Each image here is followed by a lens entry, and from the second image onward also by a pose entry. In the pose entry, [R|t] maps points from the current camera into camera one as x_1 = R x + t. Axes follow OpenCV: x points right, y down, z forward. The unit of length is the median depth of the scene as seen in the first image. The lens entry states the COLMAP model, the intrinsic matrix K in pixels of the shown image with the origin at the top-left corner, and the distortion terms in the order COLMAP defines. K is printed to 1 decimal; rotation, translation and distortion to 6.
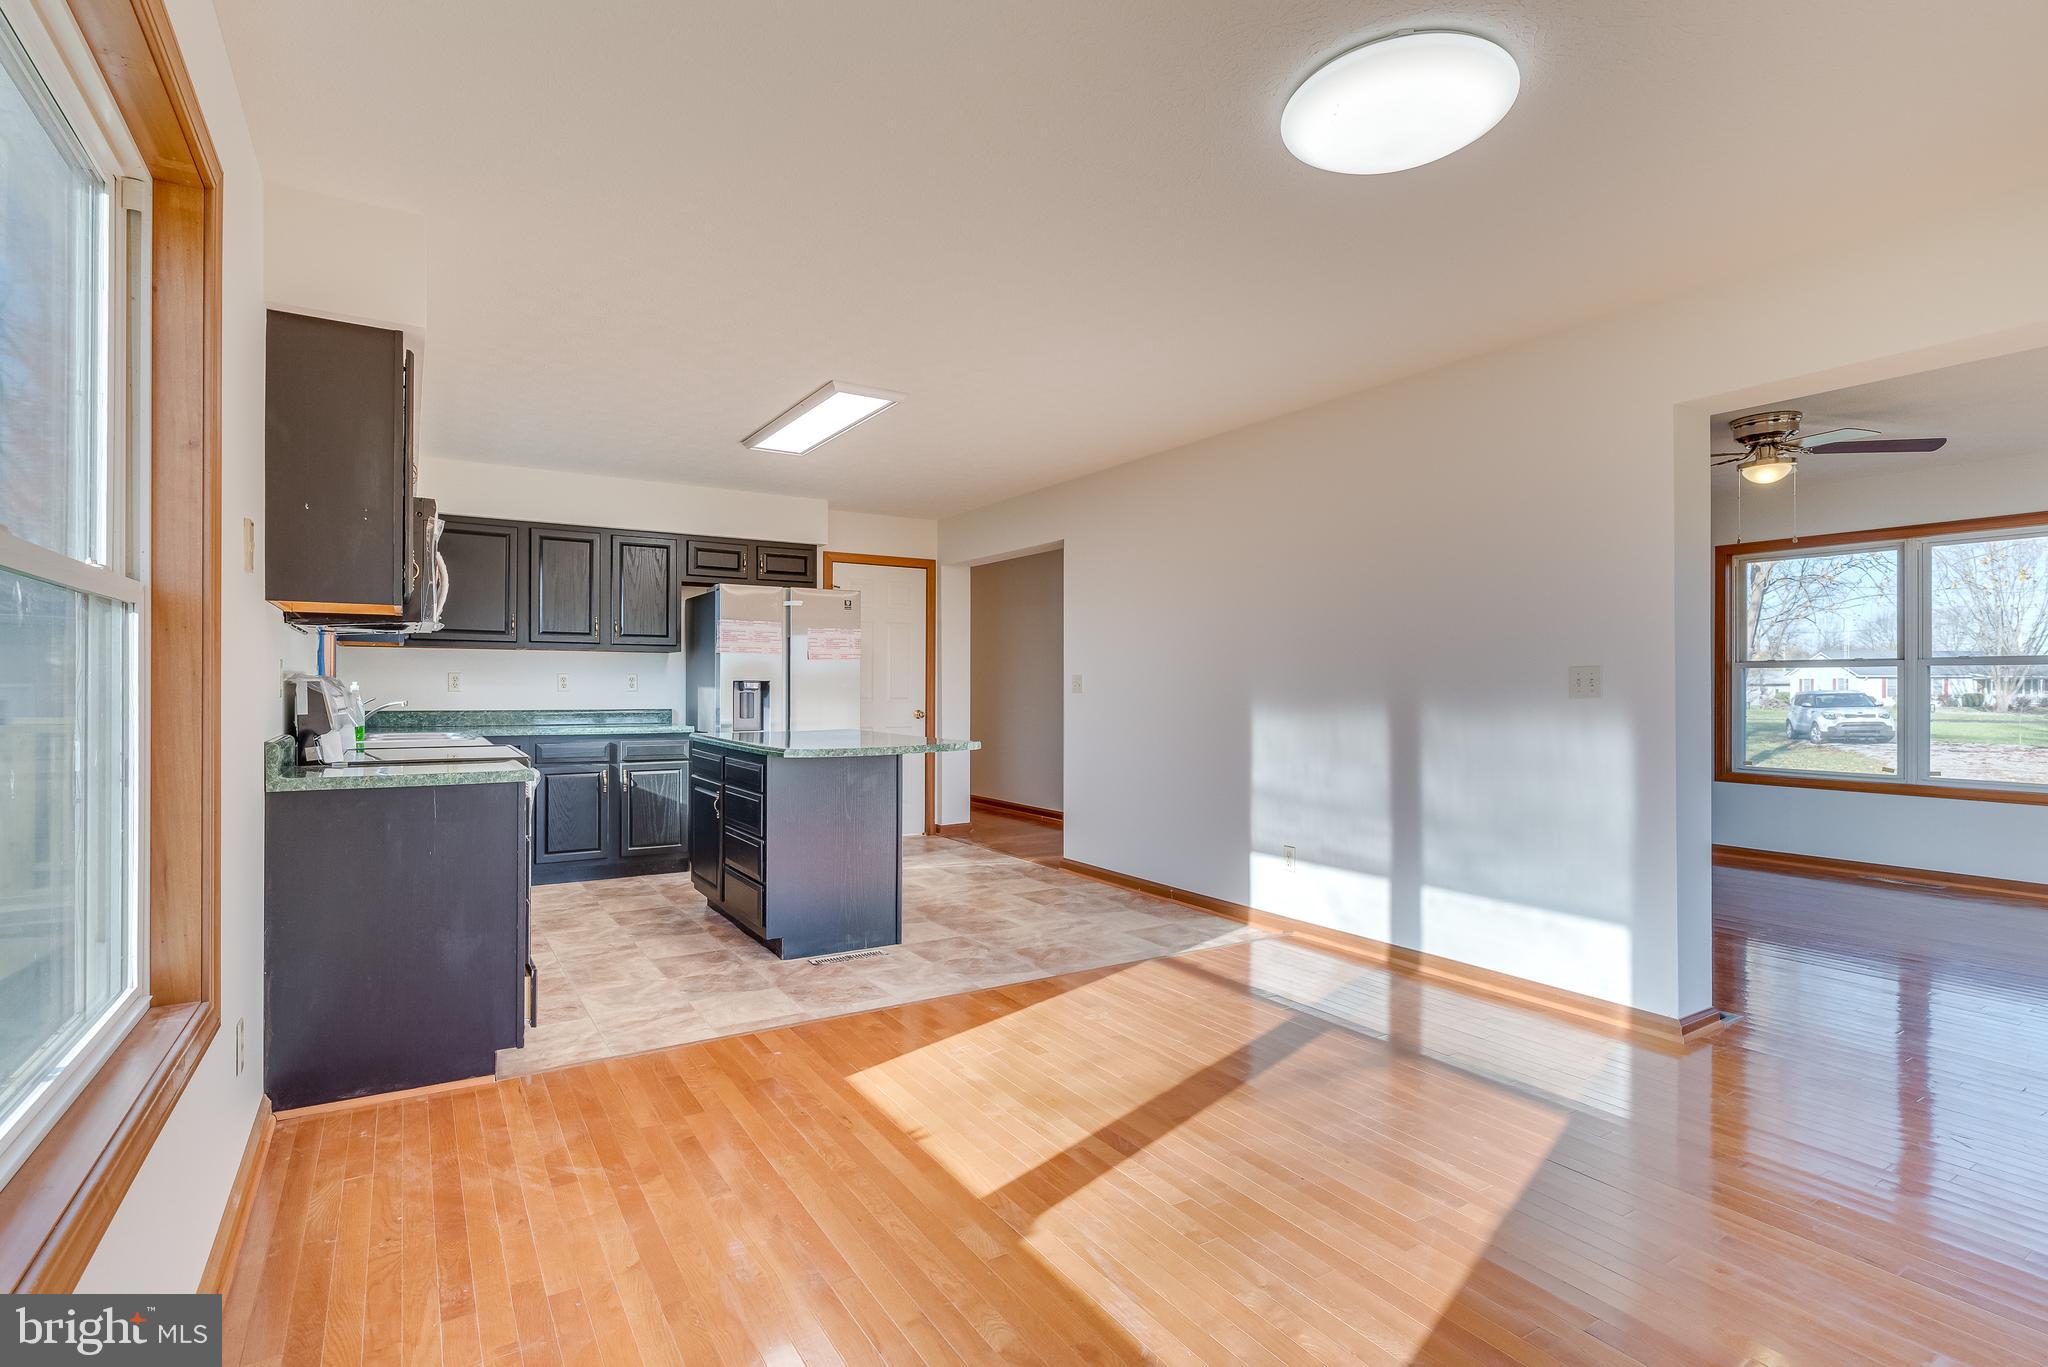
lens RADIAL K [[989.4, 0, 1028.1], [0, 989.4, 685.5], [0, 0, 1]] dist [0.001542, 0.000693]
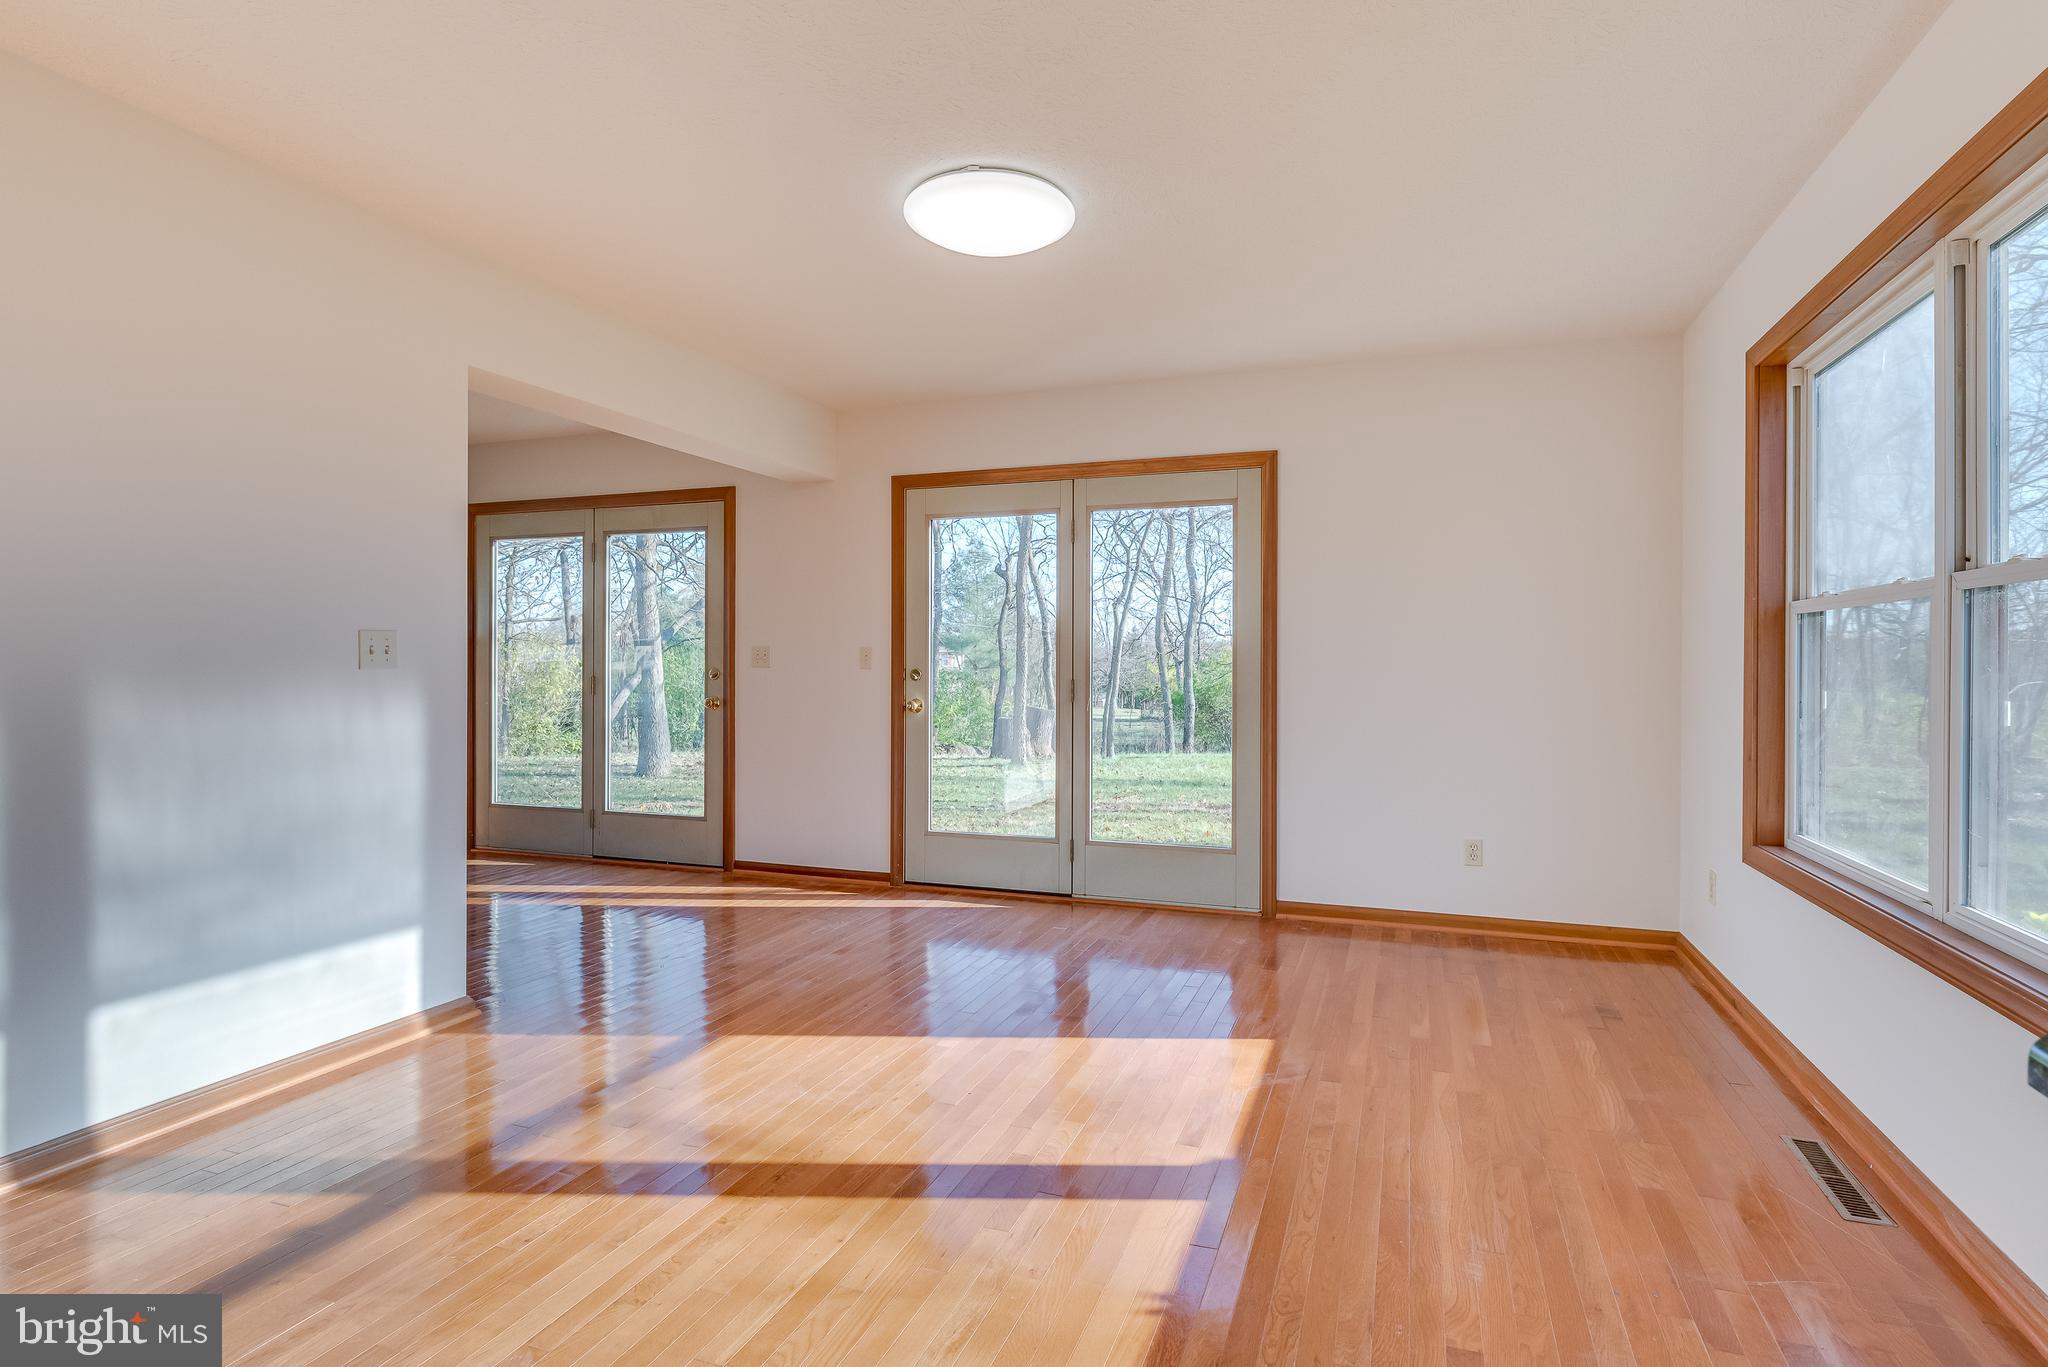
lens RADIAL K [[1042.9, 0, 1023.0], [0, 1042.9, 664.4], [0, 0, 1]] dist [-0.001069, -0.000037]
pose [[-0.609608, -0.003021, 0.792697, -0.325667], [-0.004070, 0.999991, 0.000680, 0.002945], [-0.792693, -0.002812, -0.609615, 0.779917]]
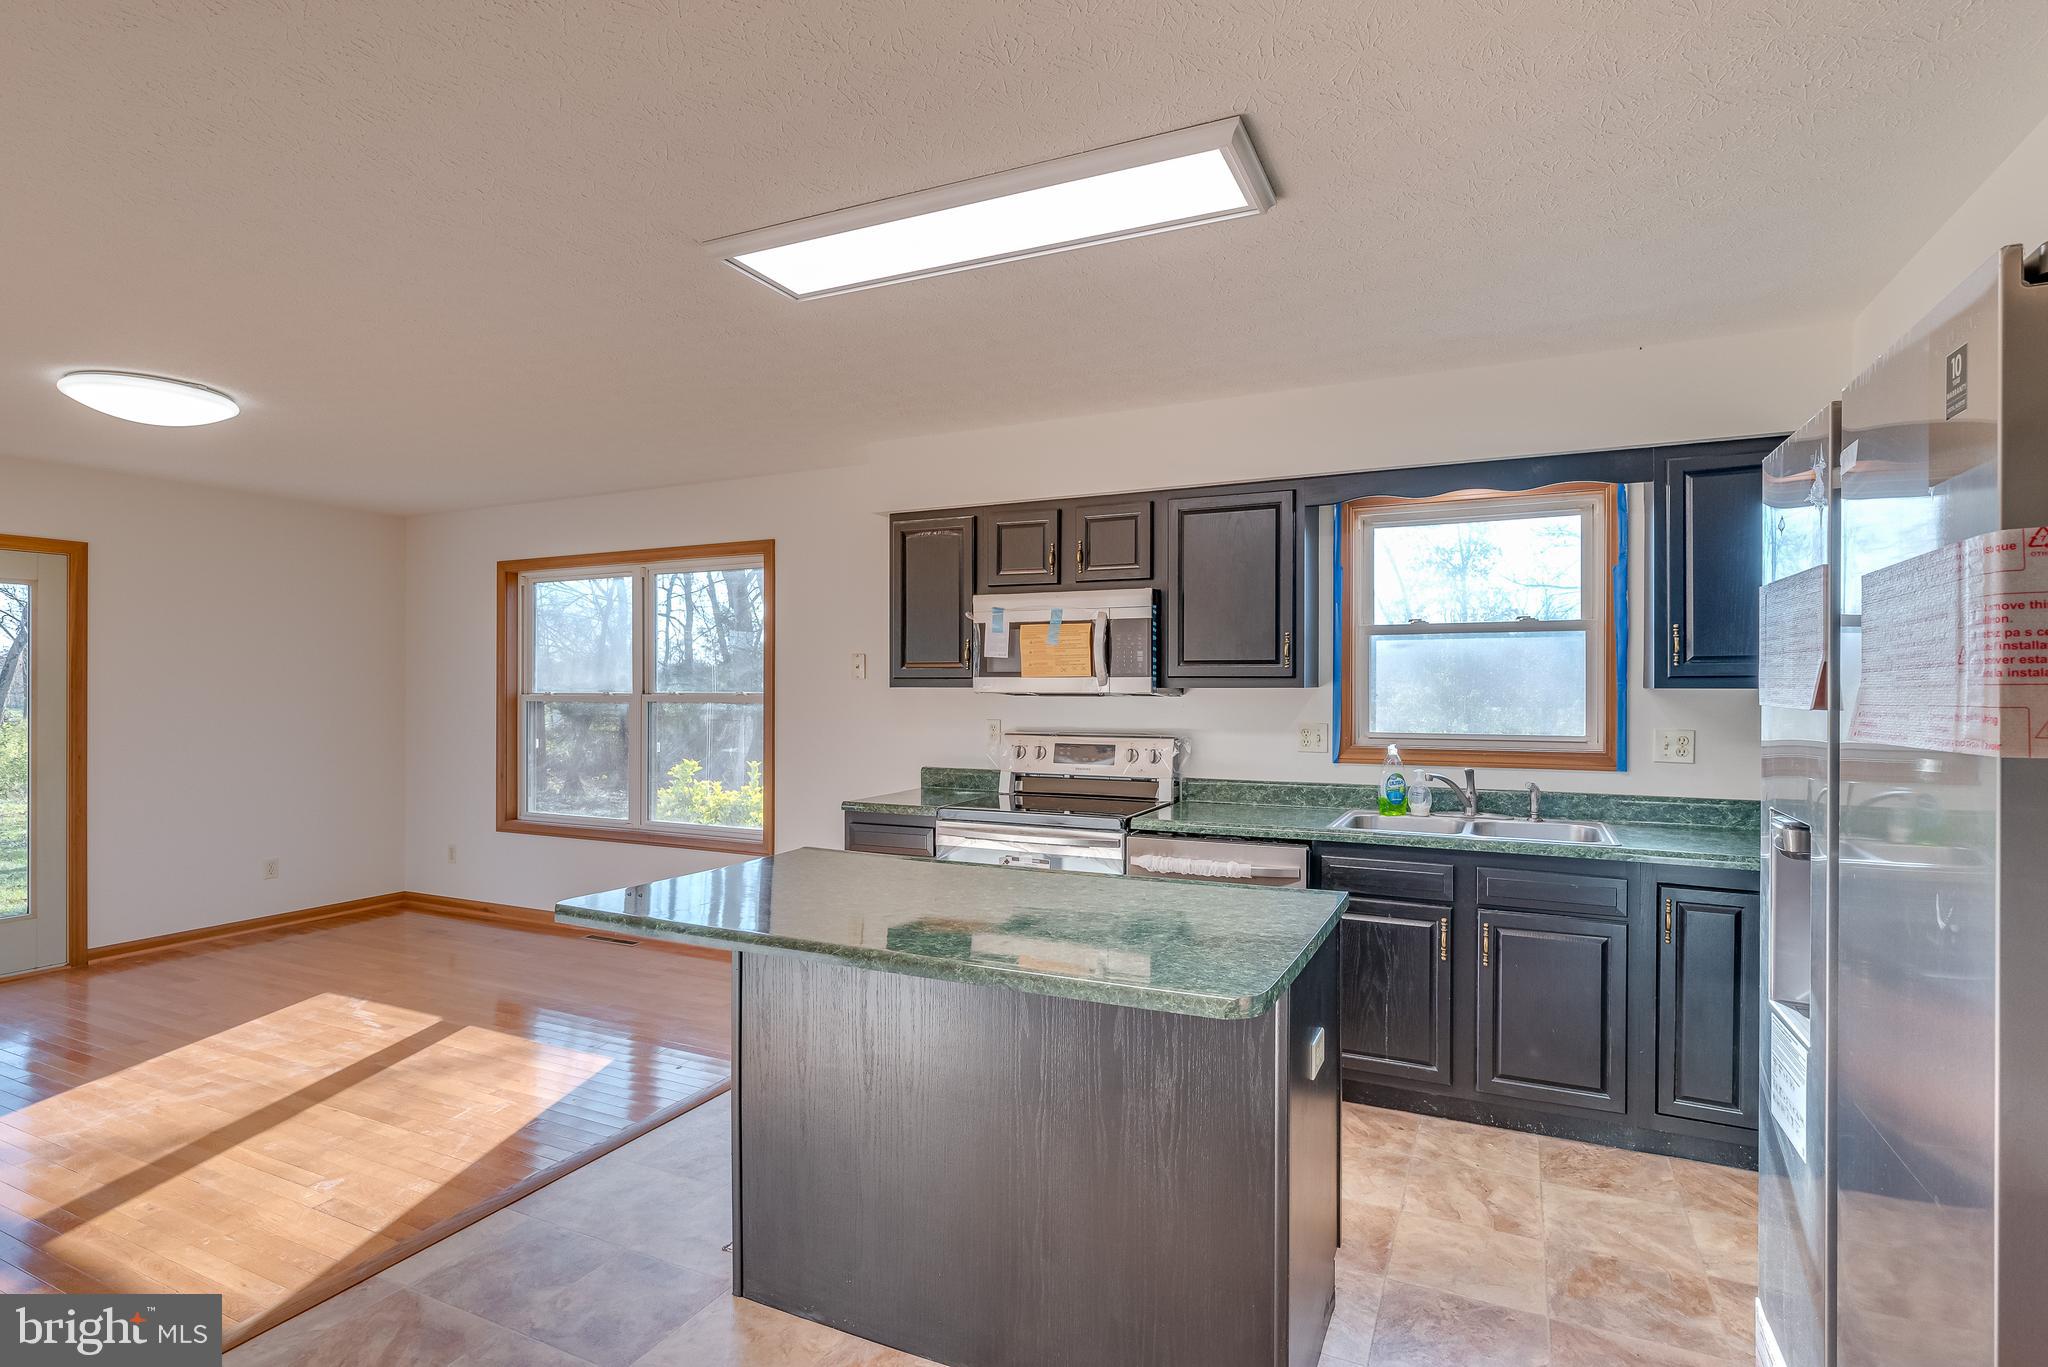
lens RADIAL K [[989.4, 0, 1028.1], [0, 989.4, 685.5], [0, 0, 1]] dist [0.001542, 0.000693]
pose [[-0.855407, -0.000943, -0.517956, 0.002426], [0.001421, 0.999990, -0.004167, -0.043886], [0.517955, -0.004301, -0.855397, 1.384730]]
